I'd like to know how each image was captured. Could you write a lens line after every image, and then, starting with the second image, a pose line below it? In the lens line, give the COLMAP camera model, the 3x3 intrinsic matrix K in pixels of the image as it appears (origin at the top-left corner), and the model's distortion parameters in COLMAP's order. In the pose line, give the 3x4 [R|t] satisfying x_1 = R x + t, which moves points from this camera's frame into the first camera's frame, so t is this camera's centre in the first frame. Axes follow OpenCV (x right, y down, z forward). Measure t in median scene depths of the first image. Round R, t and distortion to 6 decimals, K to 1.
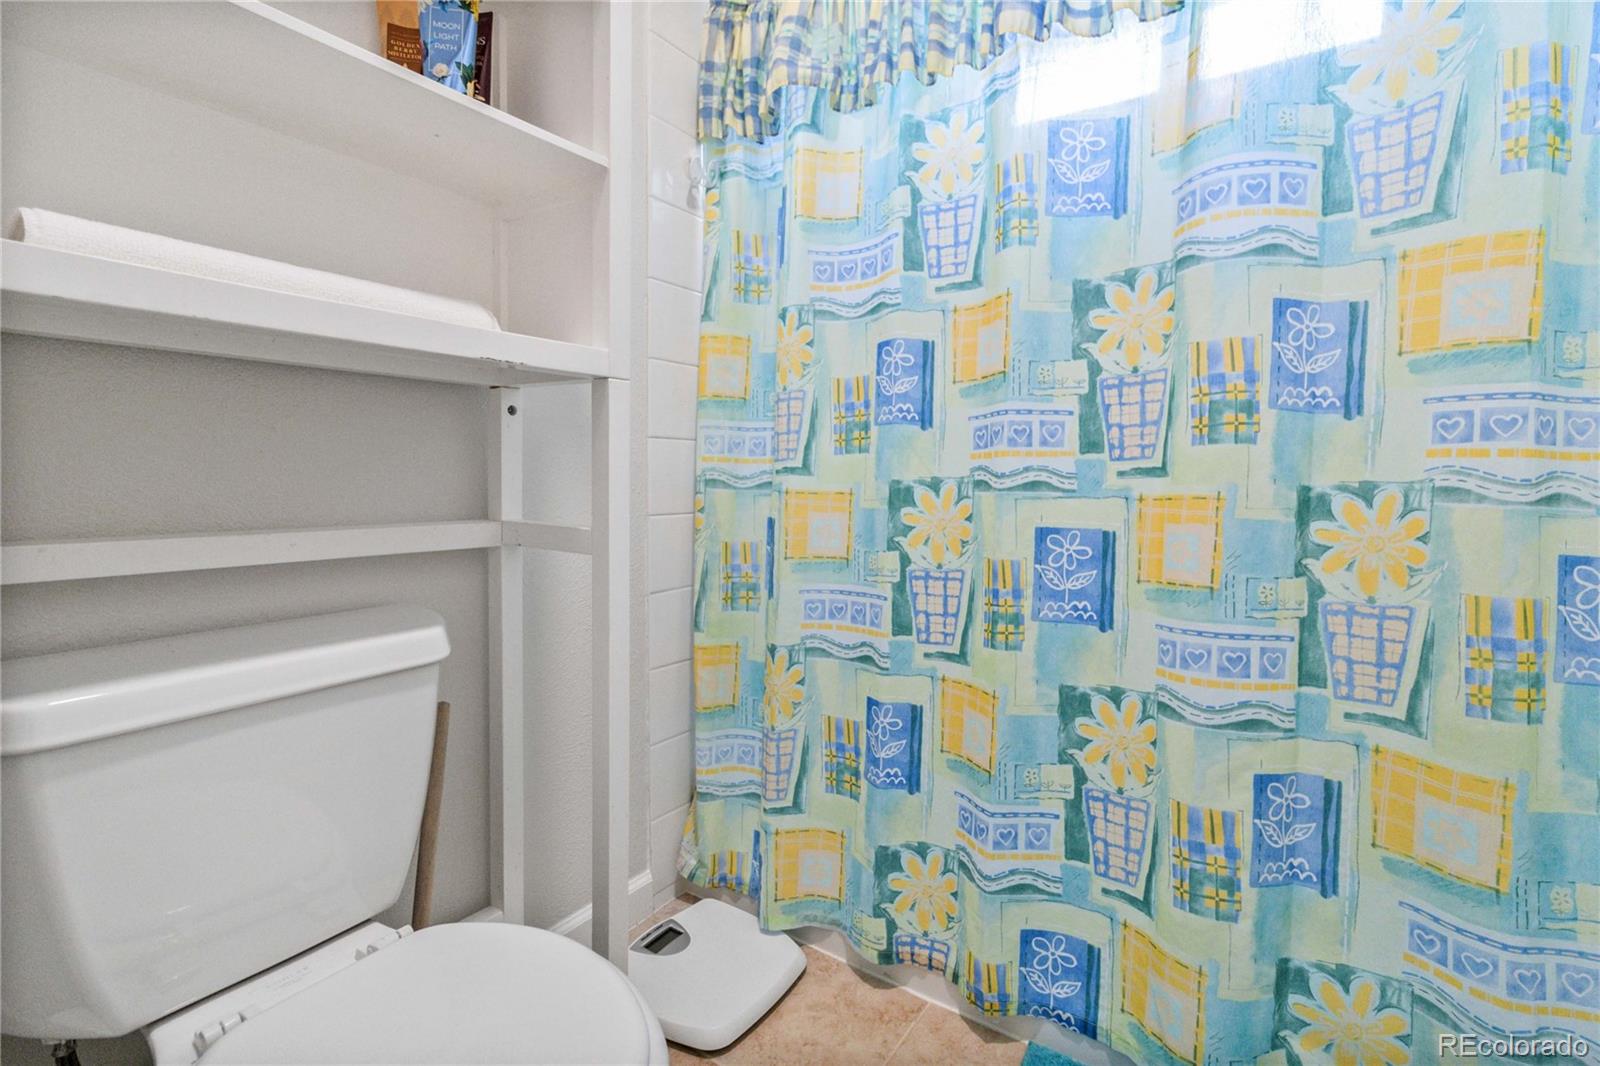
lens RADIAL K [[751.4, 0, 803.7], [0, 751.4, 519.7], [0, 0, 1]] dist [0.005602, 0.000052]
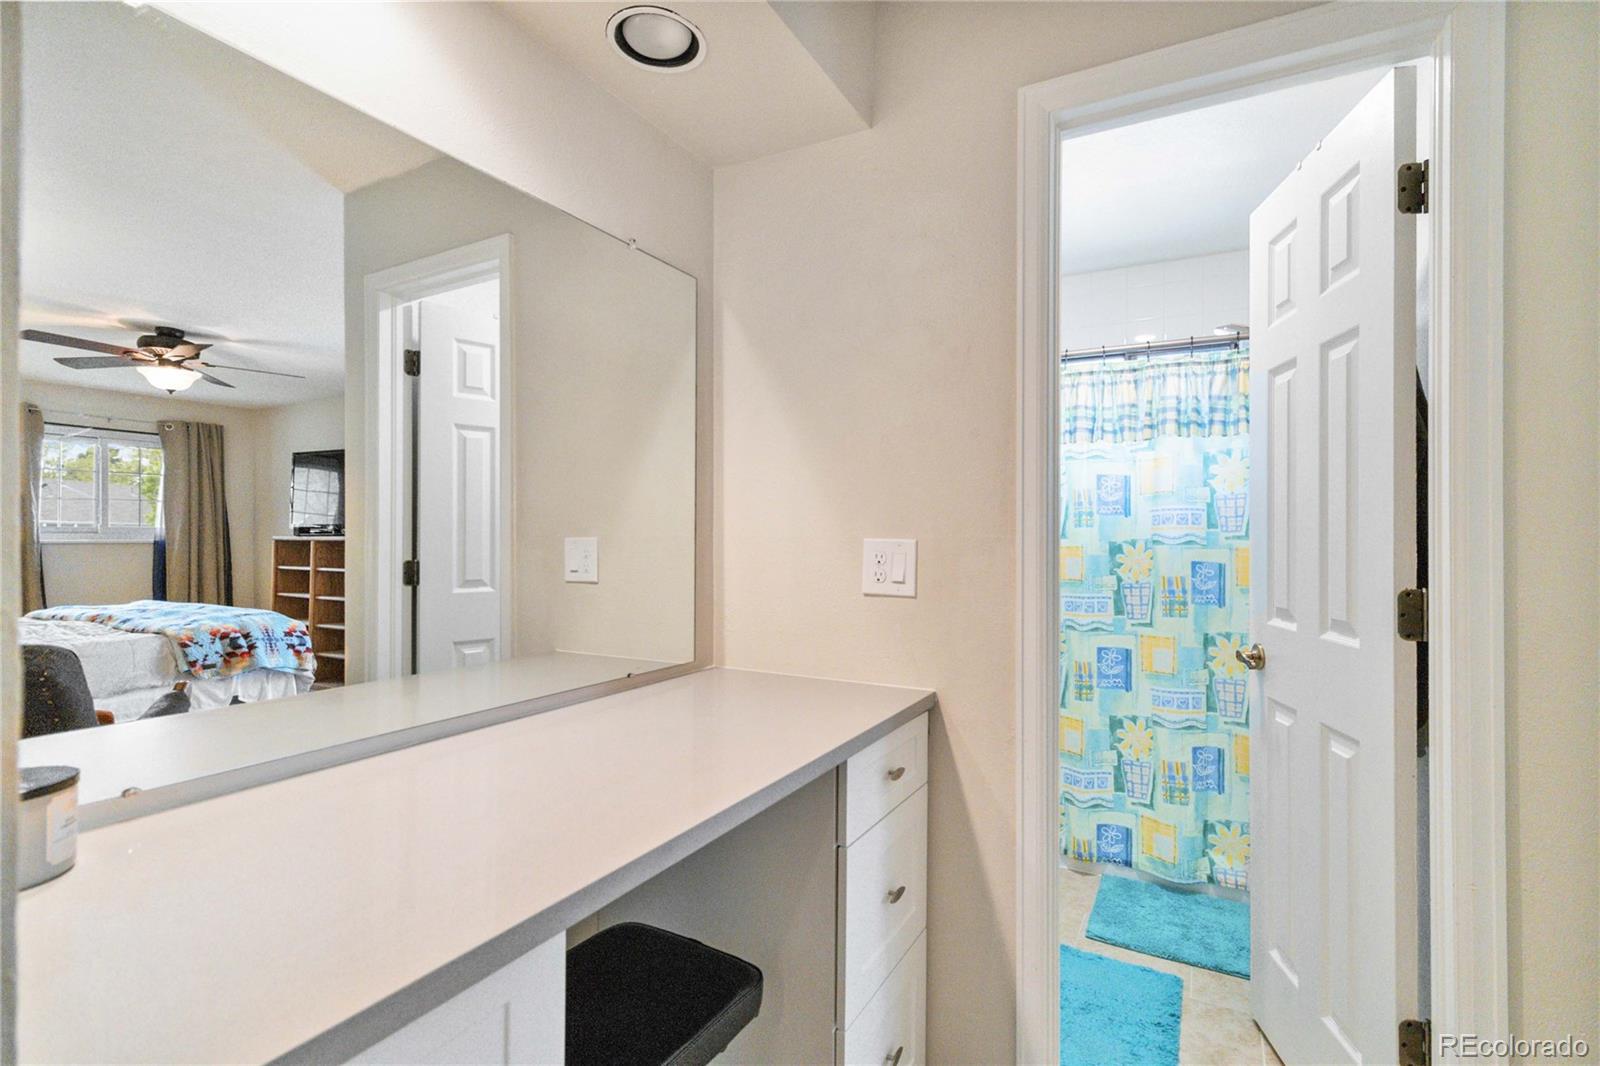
lens RADIAL K [[751.4, 0, 801.0], [0, 751.4, 532.1], [0, 0, 1]] dist [0.005602, 0.000052]
pose [[0.995305, -0.009820, 0.096292, -0.904214], [0.014838, 0.998561, -0.051542, -0.262794], [-0.095648, 0.052729, 0.994018, -1.364847]]
